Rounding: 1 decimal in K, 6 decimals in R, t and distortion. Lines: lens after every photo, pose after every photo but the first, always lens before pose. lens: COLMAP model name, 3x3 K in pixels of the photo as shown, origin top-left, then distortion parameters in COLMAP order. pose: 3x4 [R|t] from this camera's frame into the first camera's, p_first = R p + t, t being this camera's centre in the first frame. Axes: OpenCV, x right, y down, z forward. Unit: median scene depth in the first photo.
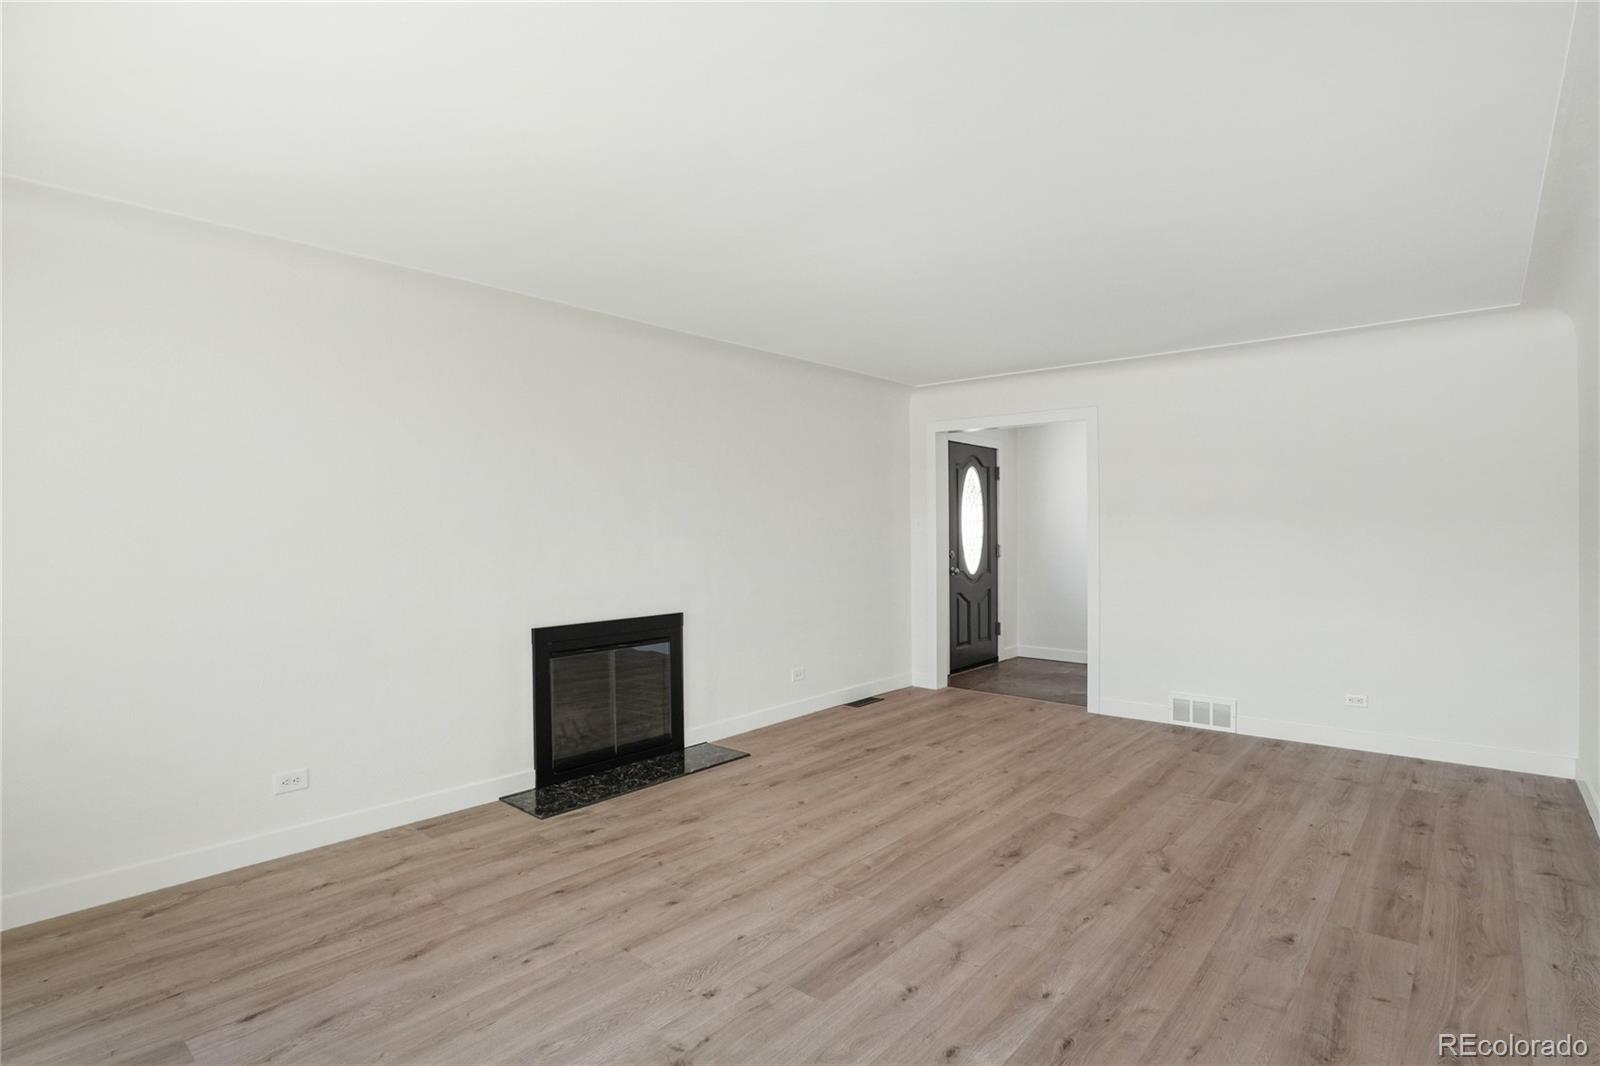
lens RADIAL K [[805.7, 0, 801.0], [0, 805.7, 535.0], [0, 0, 1]] dist [0.000389, 0.003602]
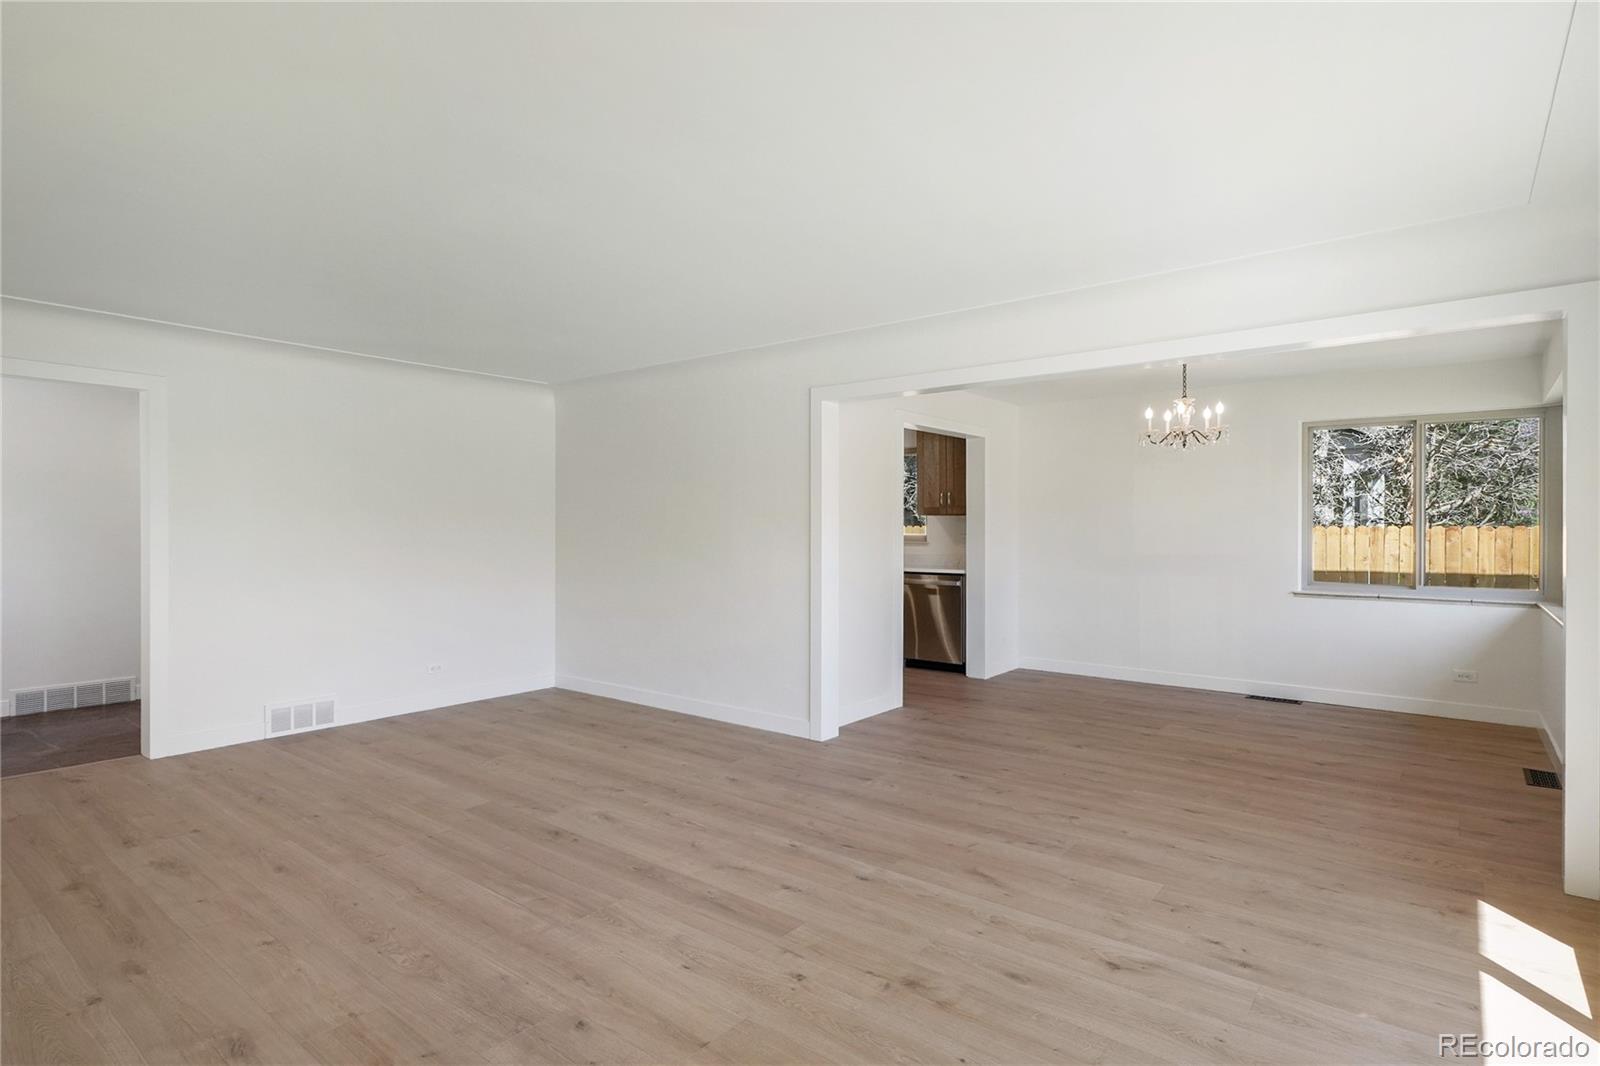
lens RADIAL K [[805.7, 0, 806.5], [0, 805.7, 532.9], [0, 0, 1]] dist [0.000389, 0.003602]
pose [[-0.044070, 0.007752, 0.998998, -0.726767], [0.004818, 0.999960, -0.007547, 0.021937], [-0.999017, 0.004481, -0.044105, 0.678469]]
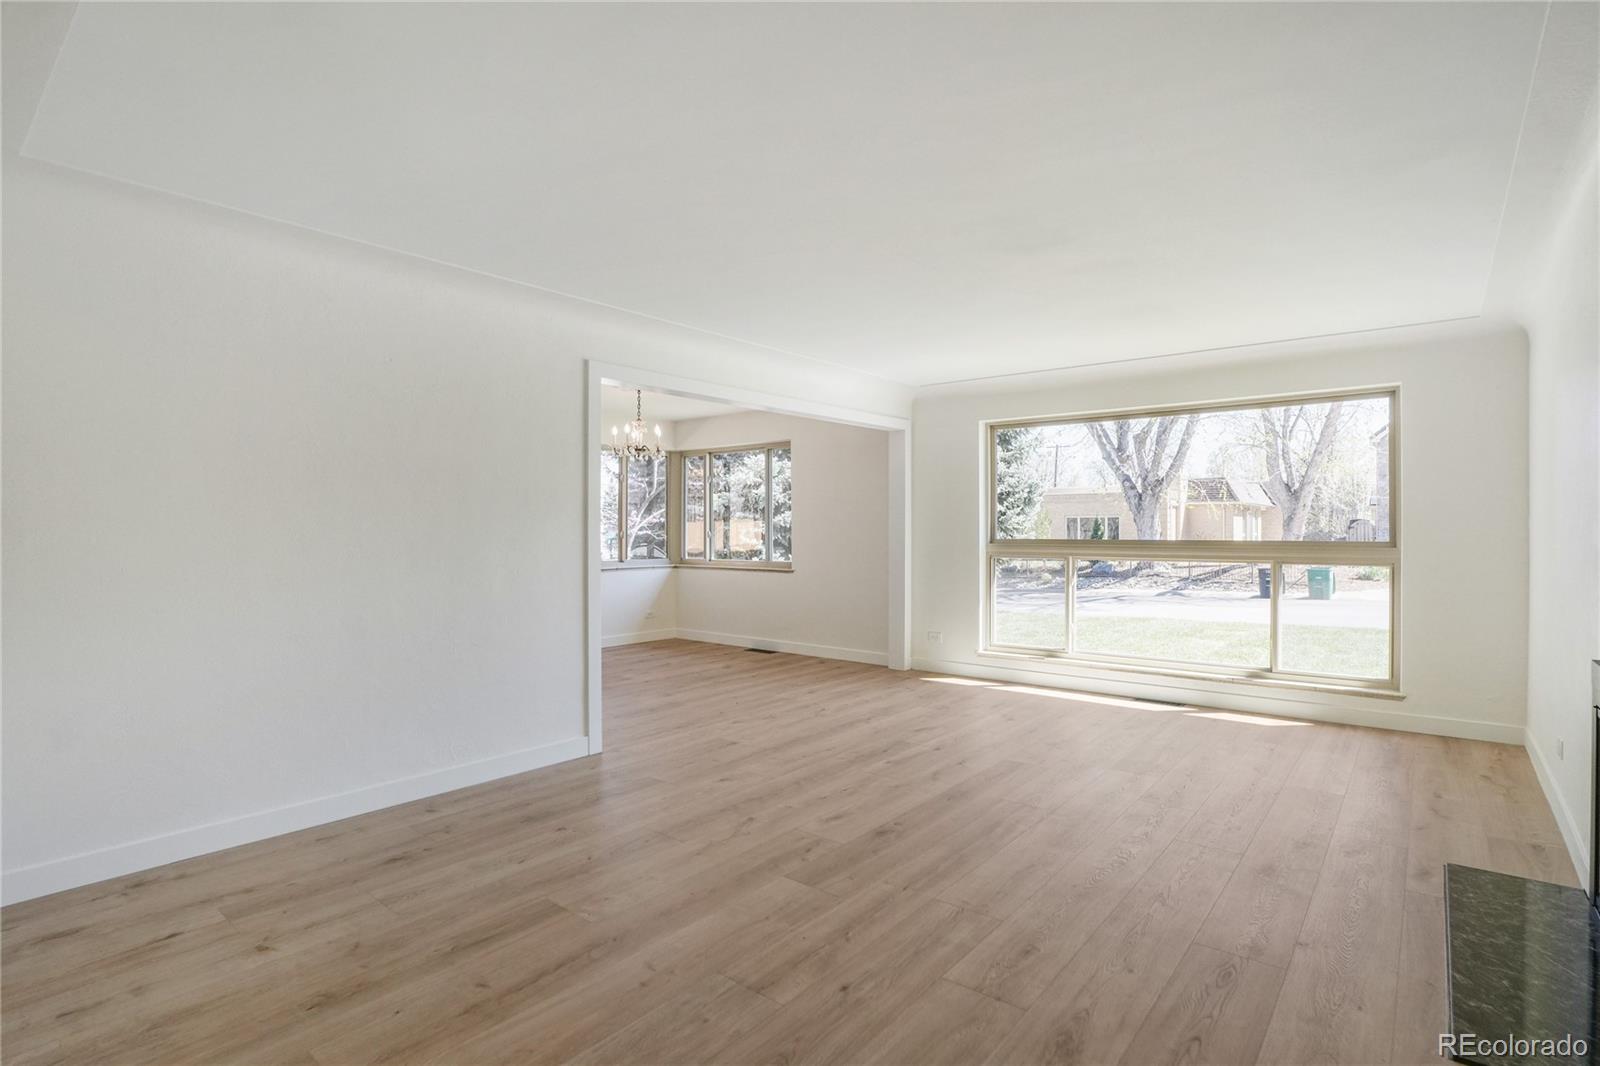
lens RADIAL K [[805.7, 0, 803.8], [0, 805.7, 528.5], [0, 0, 1]] dist [0.000389, 0.003602]
pose [[-0.999347, 0.004228, -0.035879, 0.370783], [0.003874, 0.999943, 0.009924, 0.003500], [0.035919, 0.009779, -0.999307, 1.874841]]
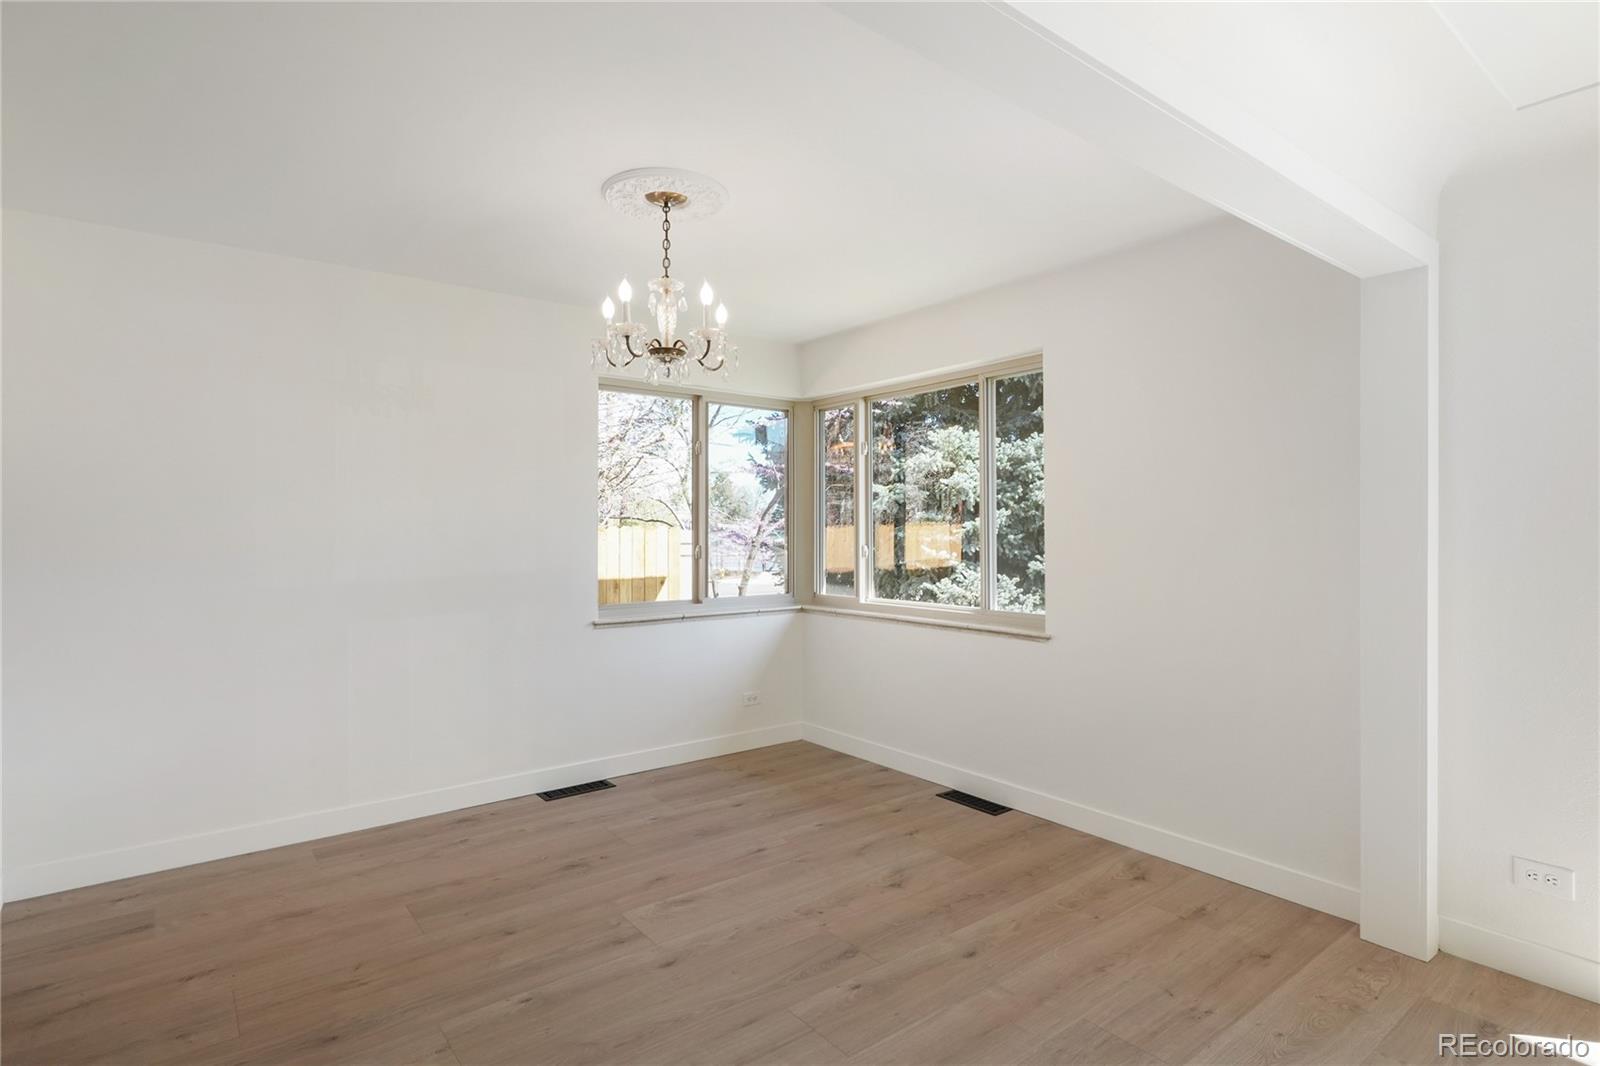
lens RADIAL K [[805.7, 0, 792.8], [0, 805.7, 529.7], [0, 0, 1]] dist [0.000389, 0.003602]
pose [[-0.979489, 0.018351, 0.200662, 0.422571], [0.018953, 0.999820, 0.001081, 0.009123], [-0.200606, 0.004862, -0.979660, 0.653926]]
